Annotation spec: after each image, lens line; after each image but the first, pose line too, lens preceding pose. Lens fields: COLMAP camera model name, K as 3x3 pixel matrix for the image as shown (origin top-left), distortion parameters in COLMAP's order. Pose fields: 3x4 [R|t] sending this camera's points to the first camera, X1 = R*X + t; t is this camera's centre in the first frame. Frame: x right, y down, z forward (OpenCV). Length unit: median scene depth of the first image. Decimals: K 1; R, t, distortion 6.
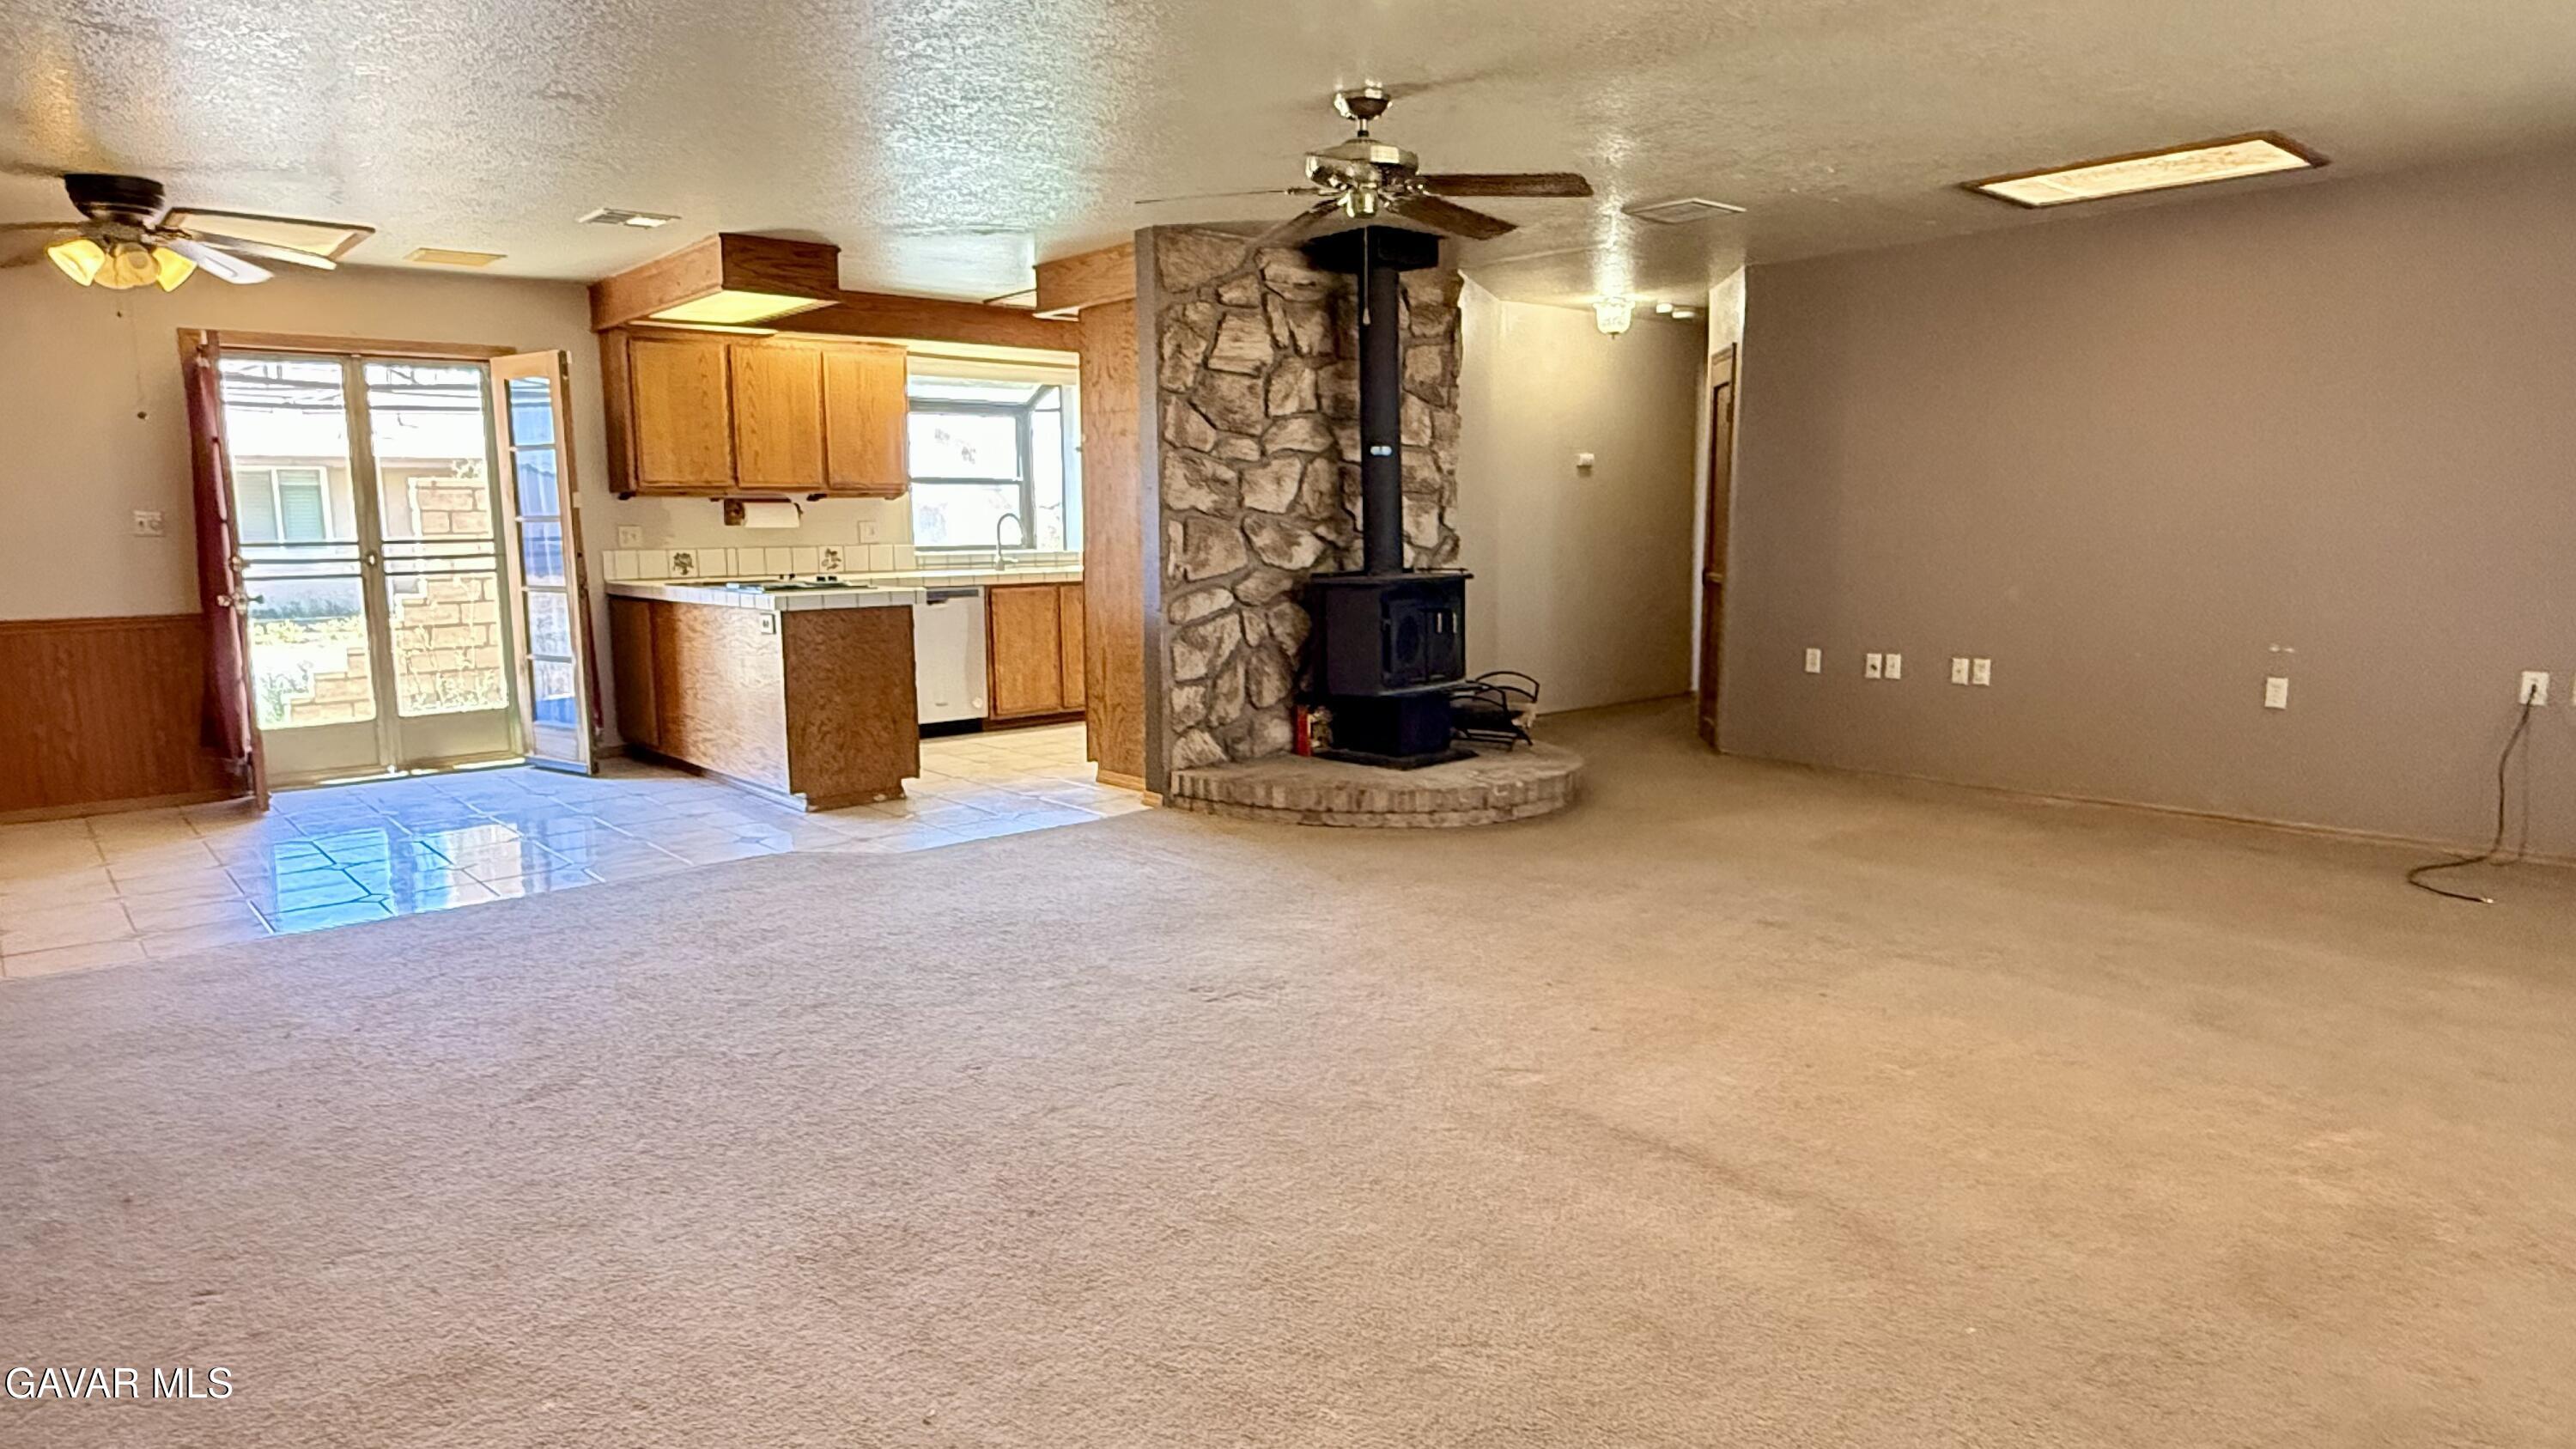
lens RADIAL K [[1513.4, 0, 1288.0], [0, 1513.4, 724.5], [0, 0, 1]] dist [-0.000352, 0.002932]
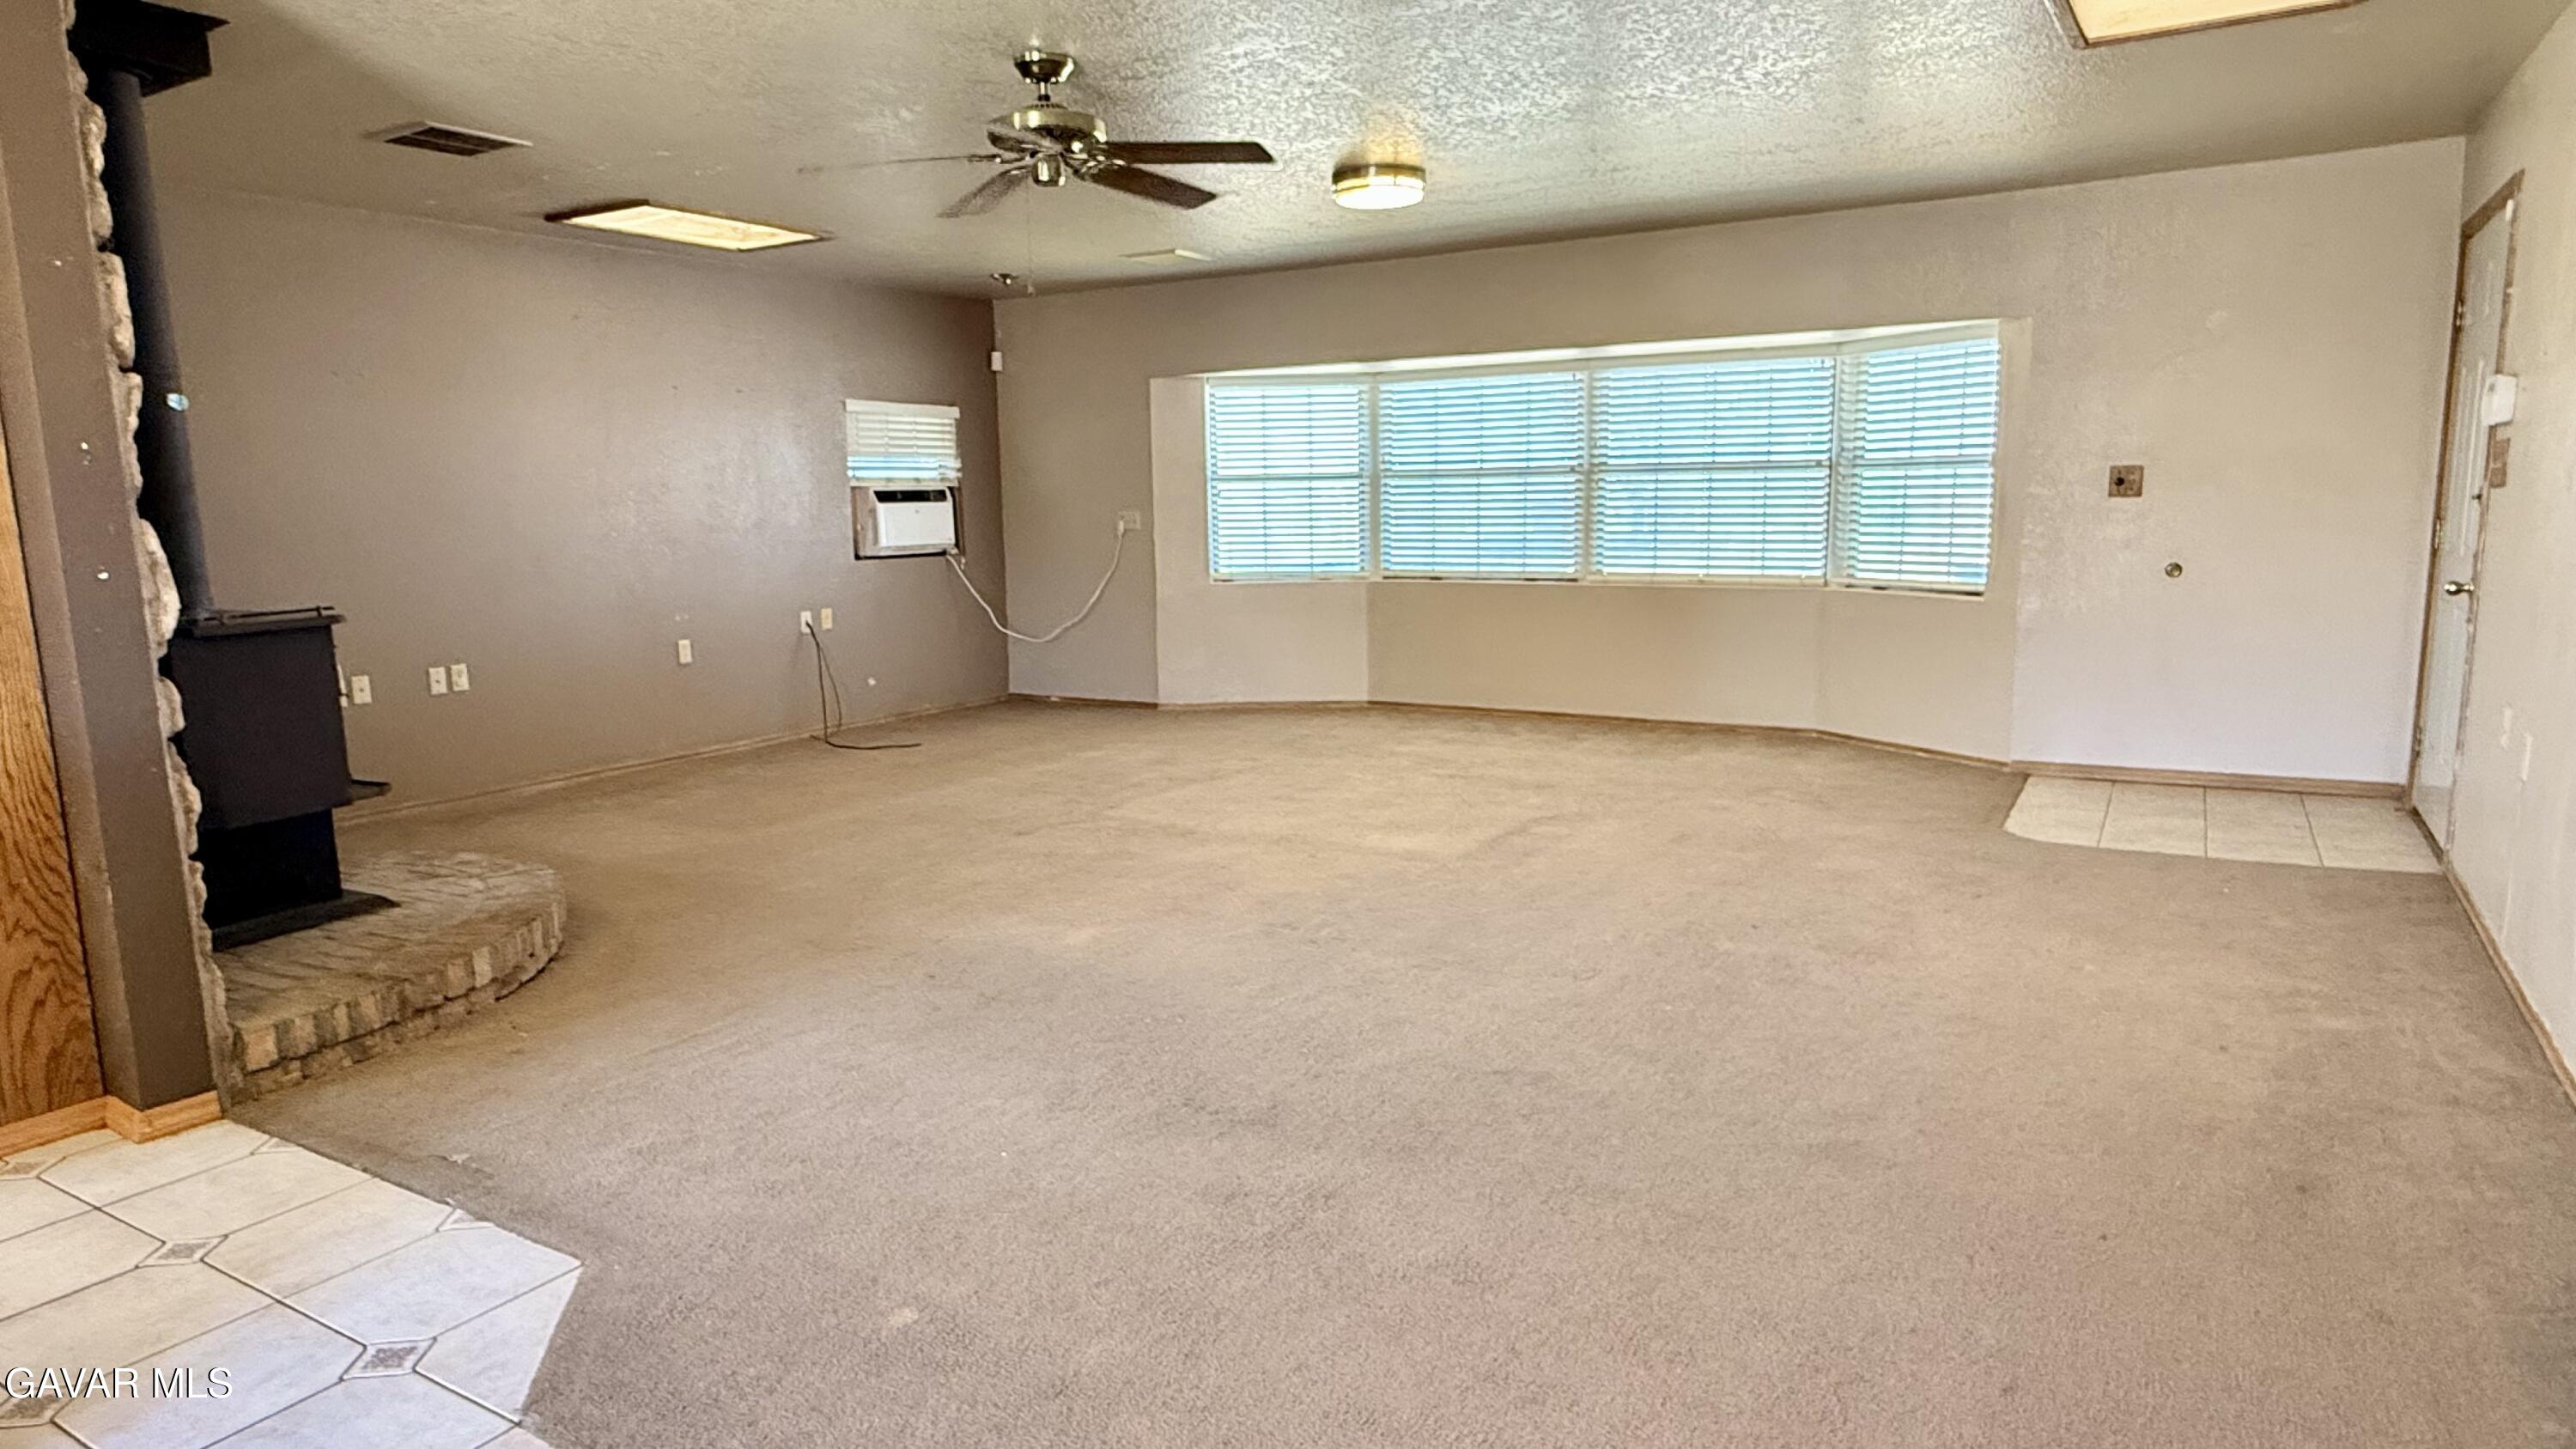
lens RADIAL K [[1513.4, 0, 1288.0], [0, 1513.4, 724.5], [0, 0, 1]] dist [-0.000352, 0.002932]
pose [[-0.294732, -0.131530, 0.946485, -0.649353], [0.156317, 0.970503, 0.183544, -0.105830], [-0.942708, 0.202048, -0.265478, 0.805831]]
